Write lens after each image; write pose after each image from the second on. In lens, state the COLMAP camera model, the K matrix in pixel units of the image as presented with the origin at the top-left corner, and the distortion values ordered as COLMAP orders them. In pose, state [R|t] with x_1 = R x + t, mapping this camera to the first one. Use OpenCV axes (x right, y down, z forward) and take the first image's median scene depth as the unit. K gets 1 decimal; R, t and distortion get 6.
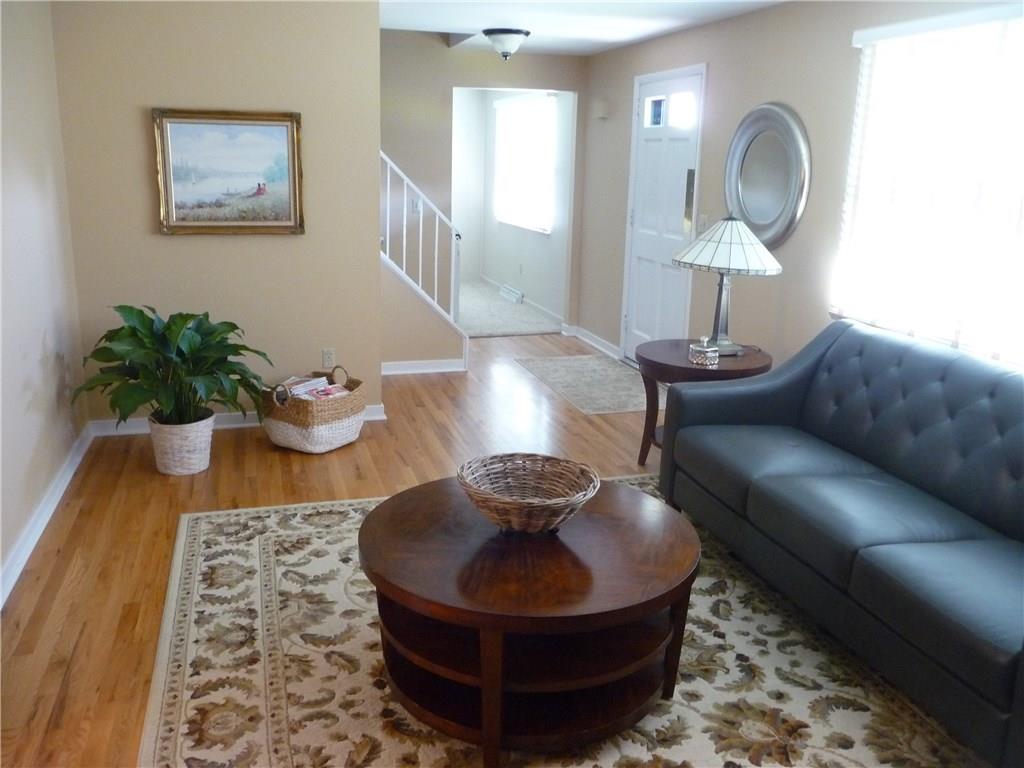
lens RADIAL K [[852.1, 0, 502.1], [0, 852.1, 383.6], [0, 0, 1]] dist [-0.043212, 0.038015]
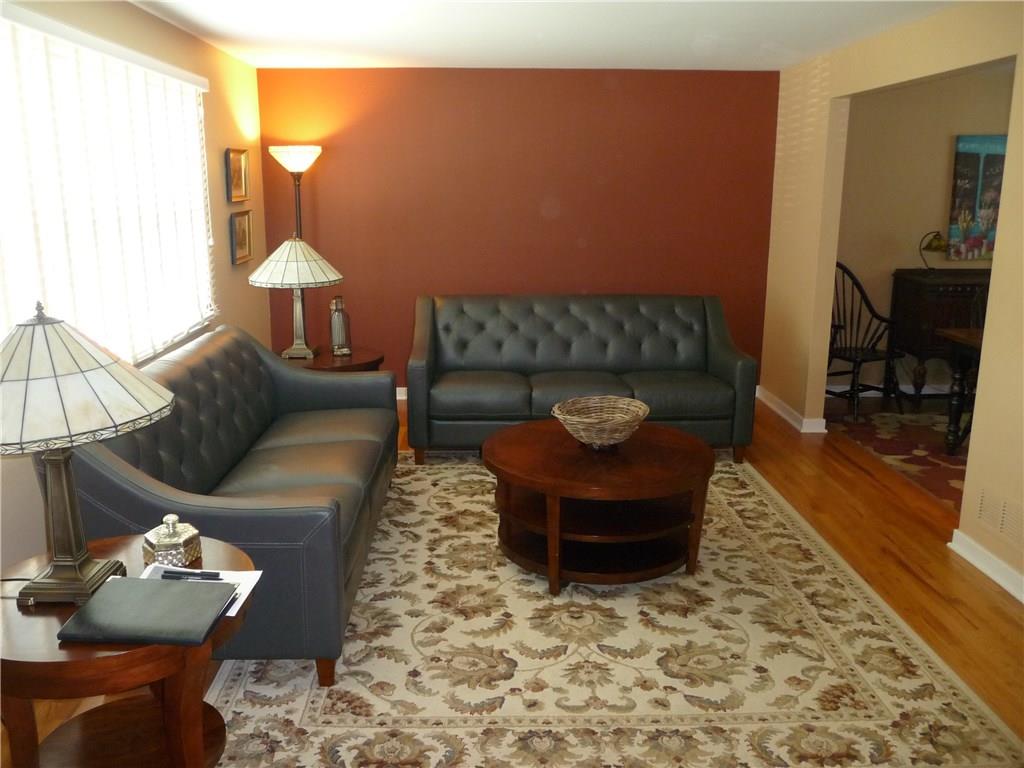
lens RADIAL K [[852.1, 0, 506.5], [0, 852.1, 381.9], [0, 0, 1]] dist [-0.043212, 0.038015]
pose [[-0.968717, -0.084075, 0.233495, -0.114805], [0.034841, 0.885473, 0.463382, -0.471846], [-0.245712, 0.457021, -0.854843, 1.724554]]
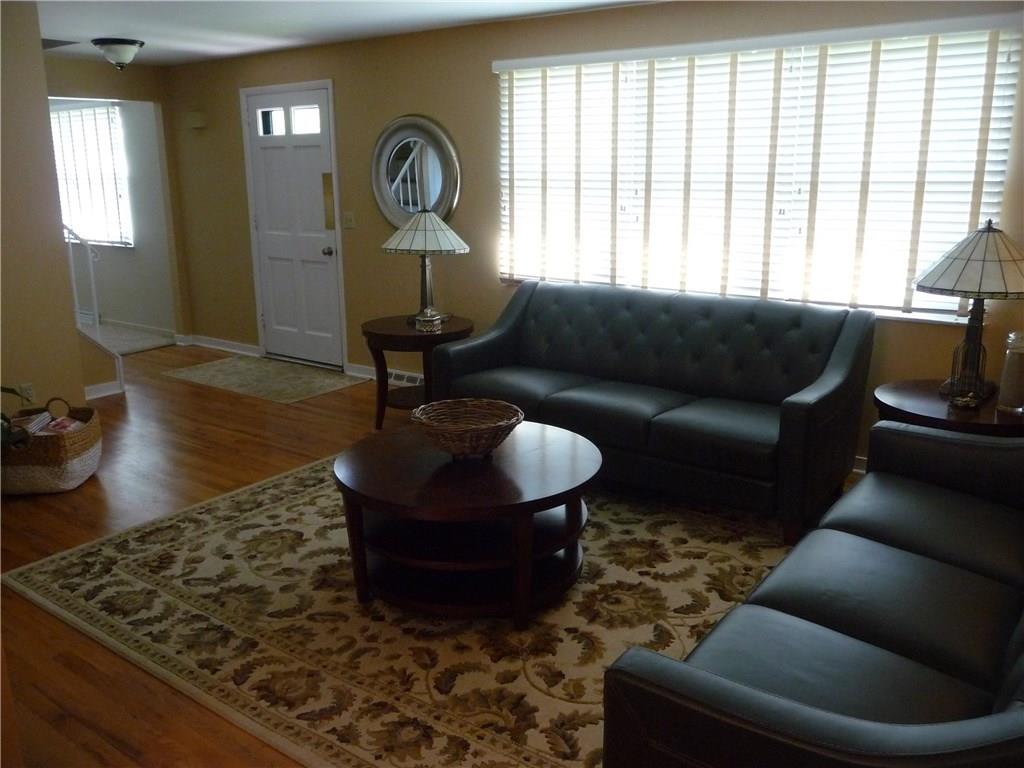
lens RADIAL K [[852.1, 0, 504.8], [0, 852.1, 382.7], [0, 0, 1]] dist [-0.043212, 0.038015]
pose [[0.796747, -0.179282, 0.577107, -0.492652], [0.182309, 0.981795, 0.053308, 0.004909], [-0.576158, 0.062739, 0.814927, -0.056948]]
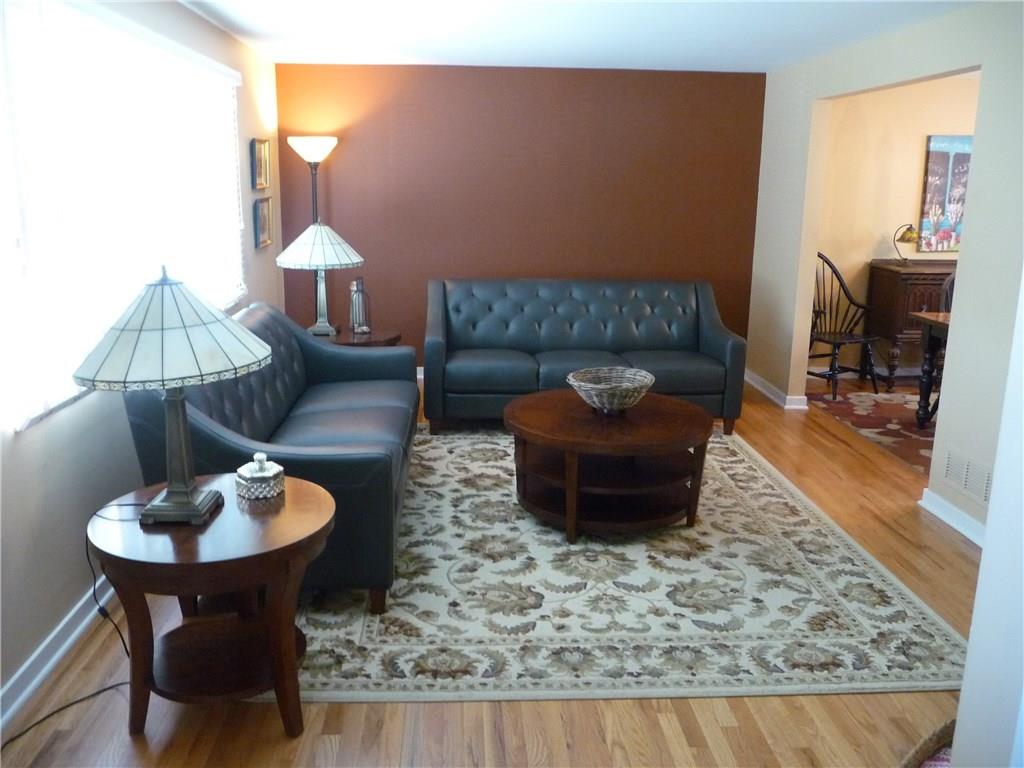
lens RADIAL K [[852.1, 0, 507.7], [0, 852.1, 380.3], [0, 0, 1]] dist [-0.043212, 0.038015]
pose [[-0.974787, -0.089700, 0.204312, -0.083791], [0.016868, 0.883397, 0.468321, -0.498412], [-0.222497, 0.459960, -0.859611, 1.856941]]
